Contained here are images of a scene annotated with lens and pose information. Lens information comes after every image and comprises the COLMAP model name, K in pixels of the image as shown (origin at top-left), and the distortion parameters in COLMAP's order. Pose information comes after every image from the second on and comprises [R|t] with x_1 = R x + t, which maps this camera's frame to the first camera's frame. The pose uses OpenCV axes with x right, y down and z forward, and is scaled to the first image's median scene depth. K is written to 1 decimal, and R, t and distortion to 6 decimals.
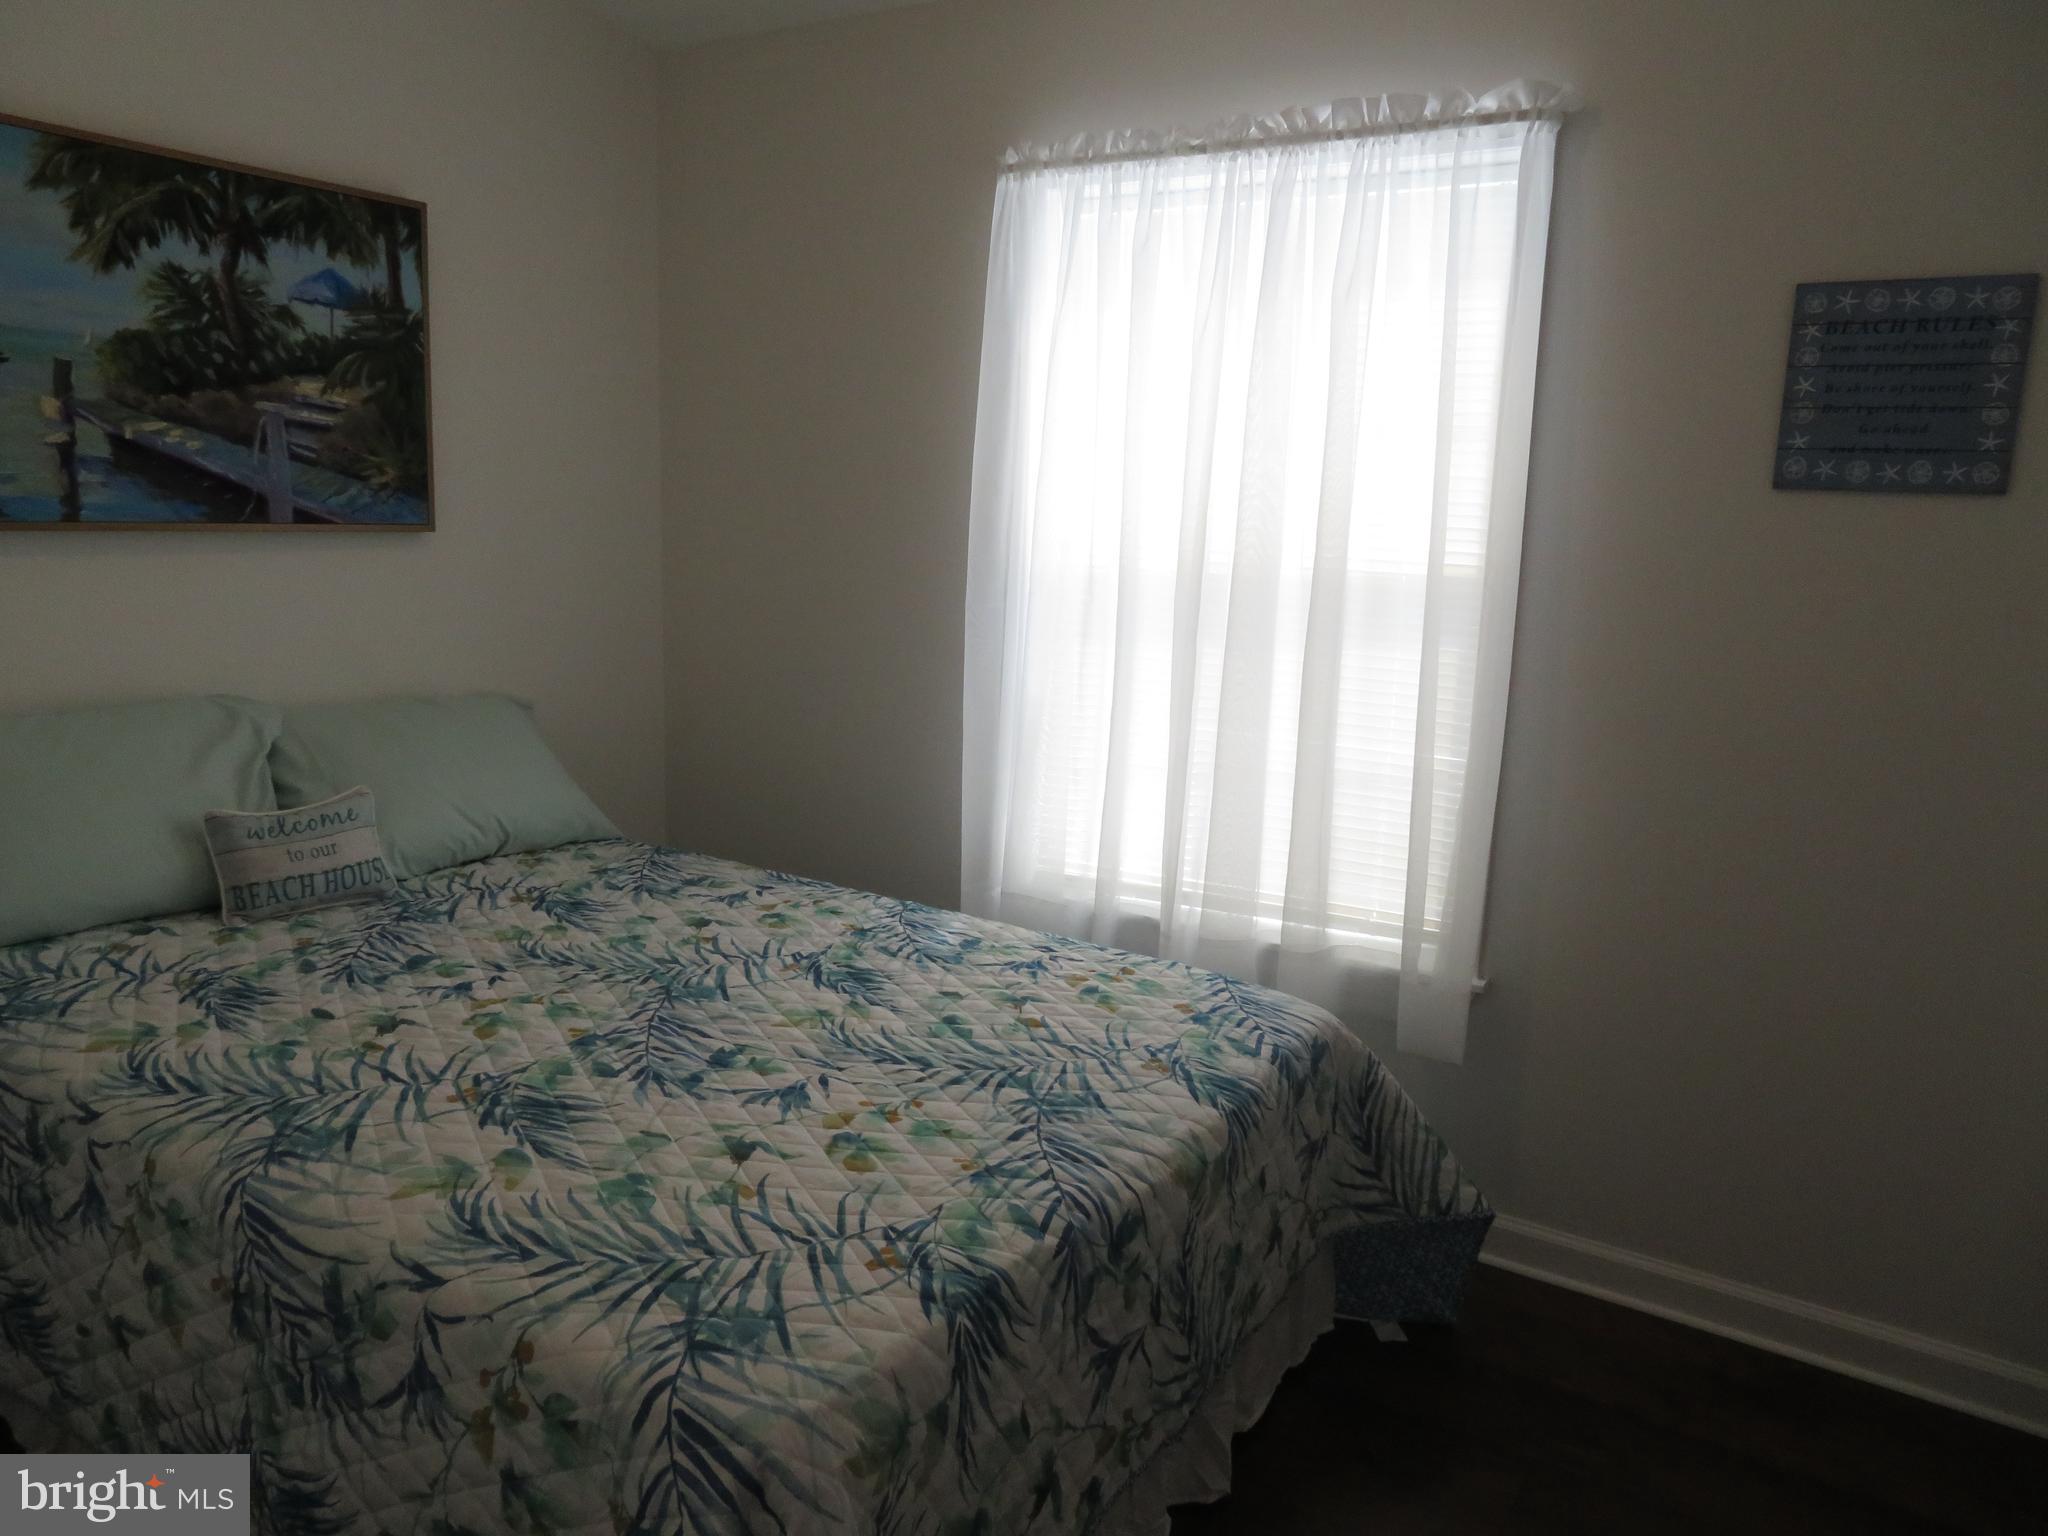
lens RADIAL K [[1457.7, 0, 1031.4], [0, 1457.7, 773.6], [0, 0, 1]] dist [-0.010782, 0.001426]
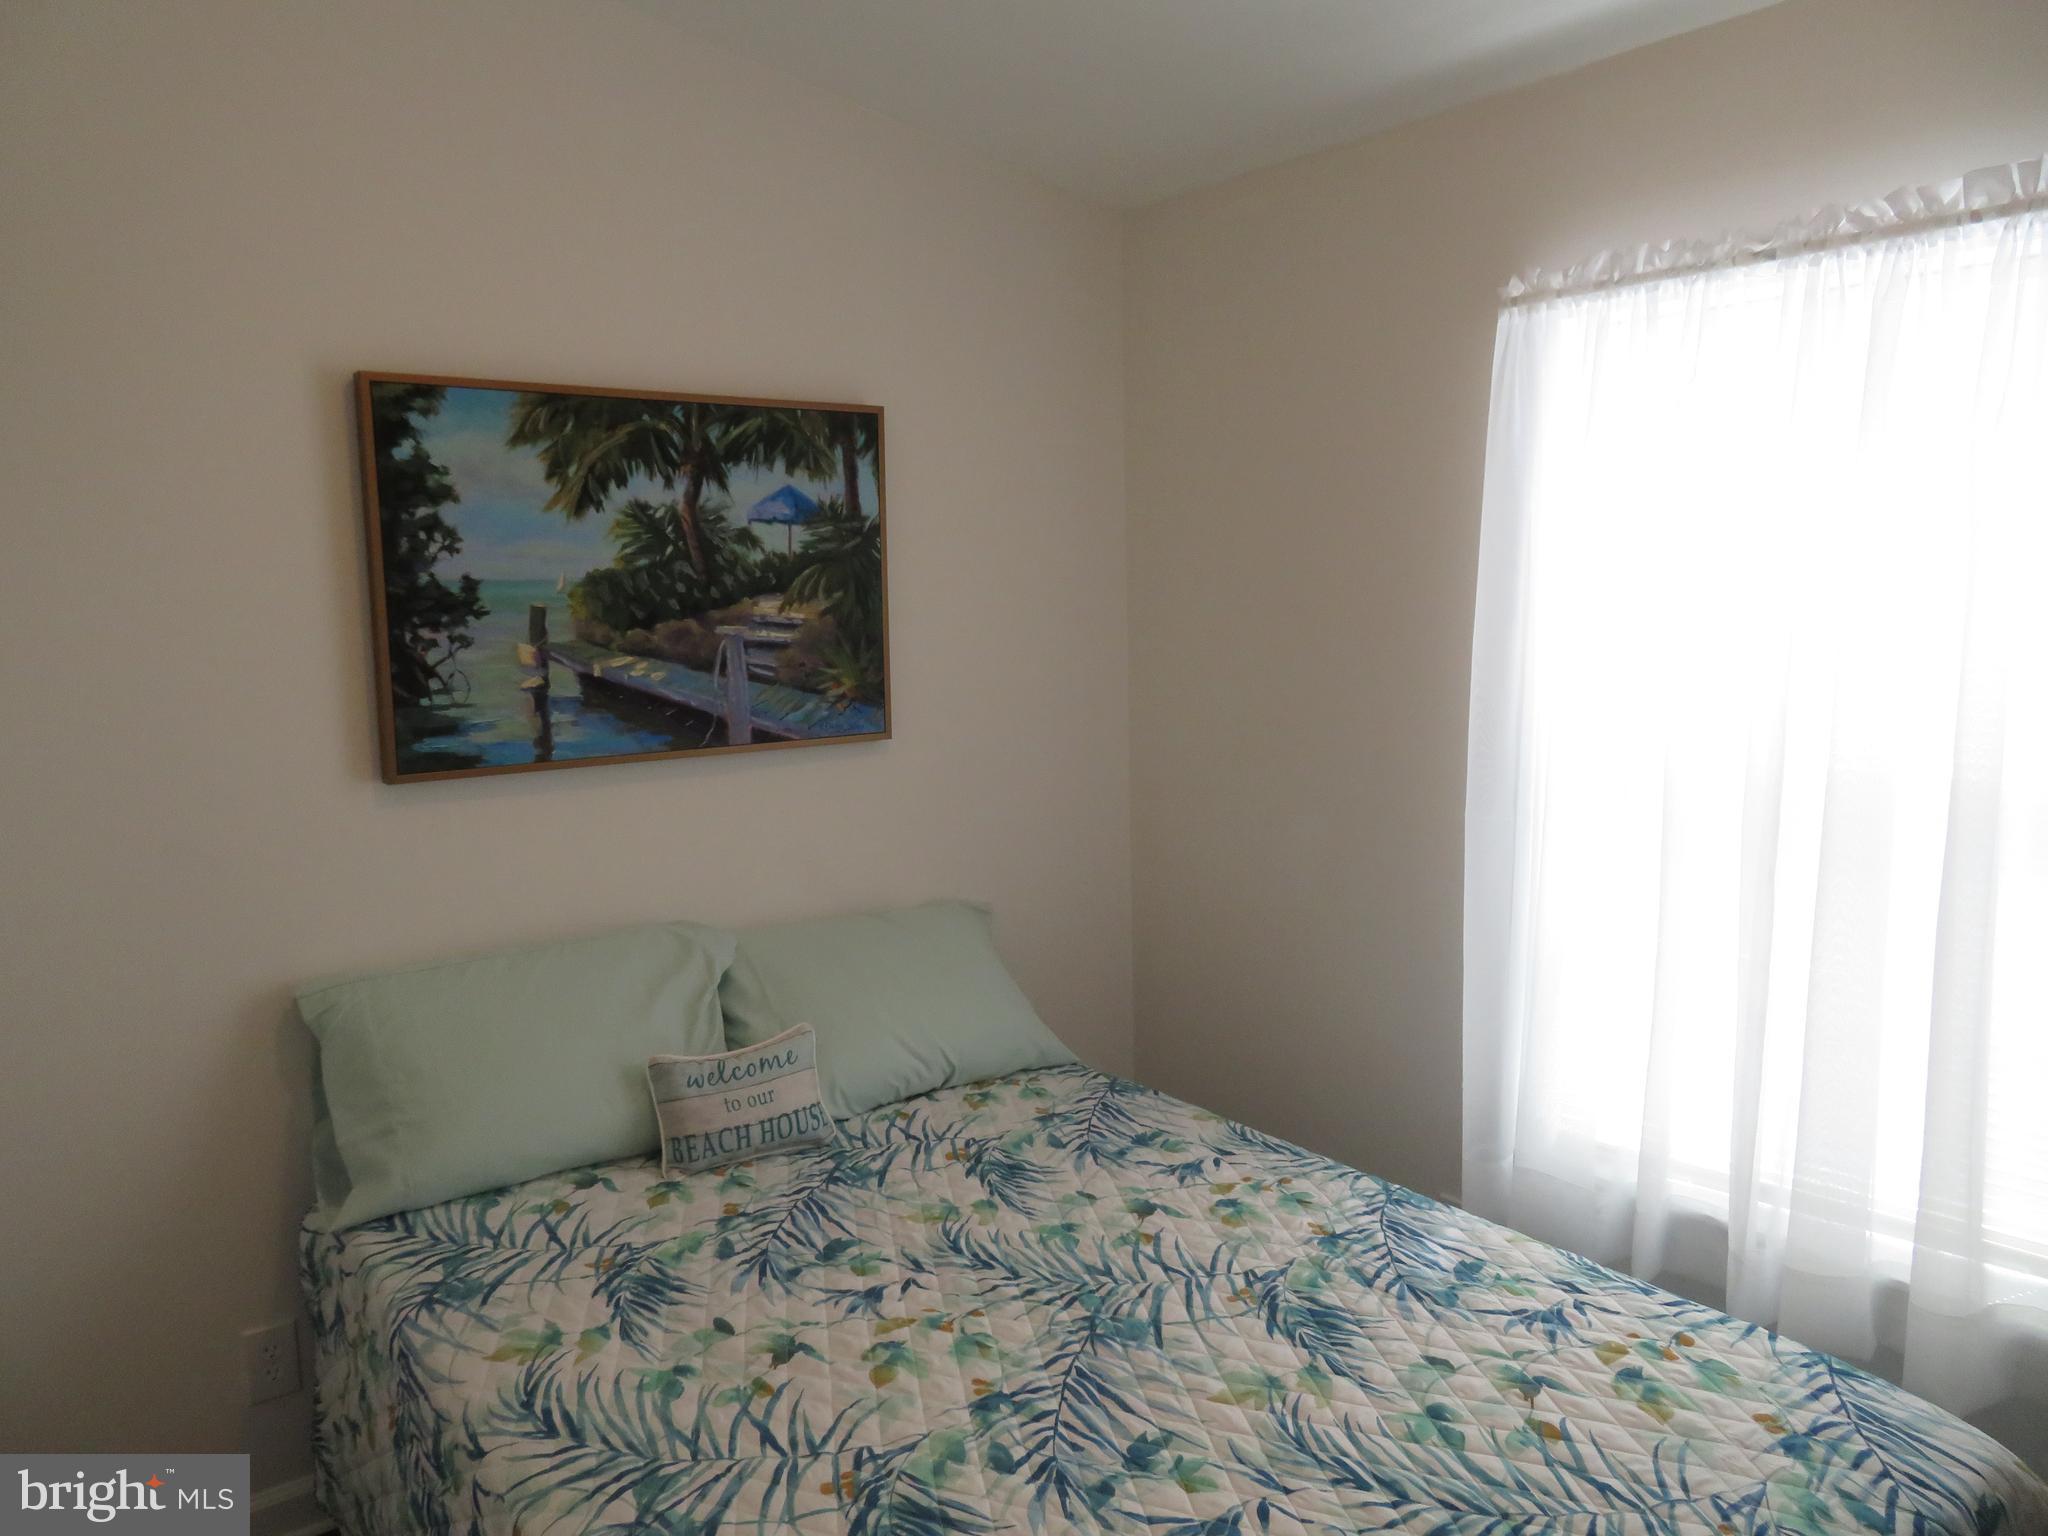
lens RADIAL K [[1468.3, 0, 1036.9], [0, 1468.3, 767.8], [0, 0, 1]] dist [-0.003219, 0.009778]
pose [[0.940404, -0.012185, -0.339840, 0.012259], [-0.009284, 0.998065, -0.061477, -0.106140], [0.339932, 0.060968, 0.938472, 0.147470]]
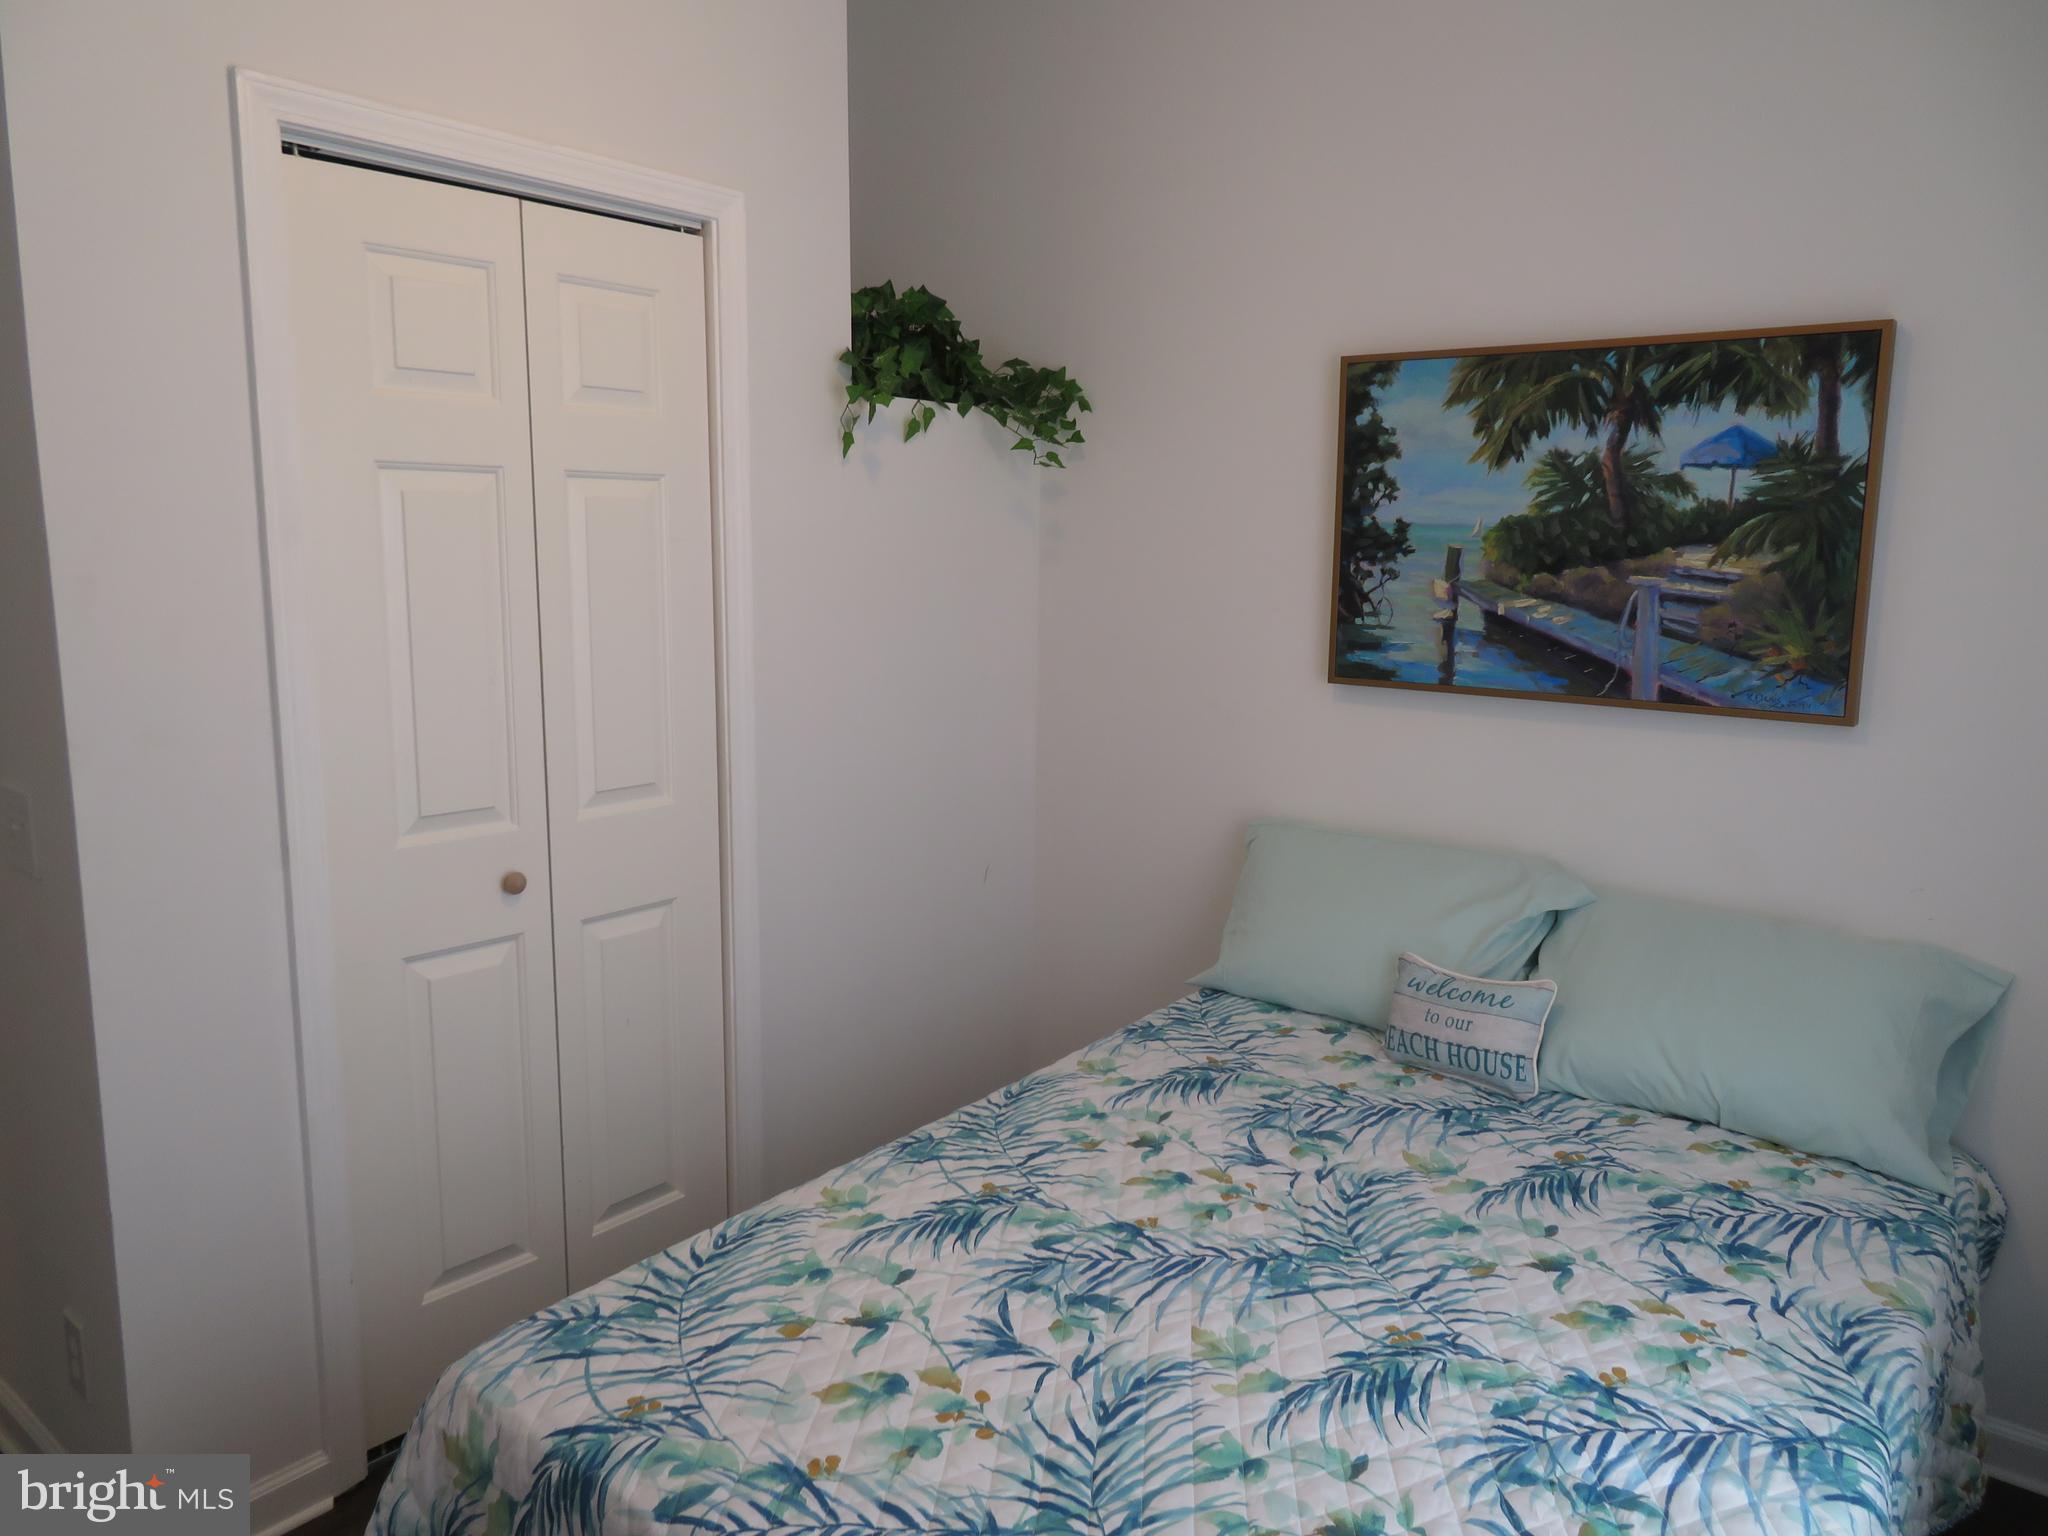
lens RADIAL K [[1457.7, 0, 992.2], [0, 1457.7, 781.8], [0, 0, 1]] dist [-0.010782, 0.001426]
pose [[-0.120848, 0.127889, -0.984398, 0.518159], [-0.201121, 0.967945, 0.150441, -0.194854], [0.972083, 0.216164, -0.091253, 0.747427]]
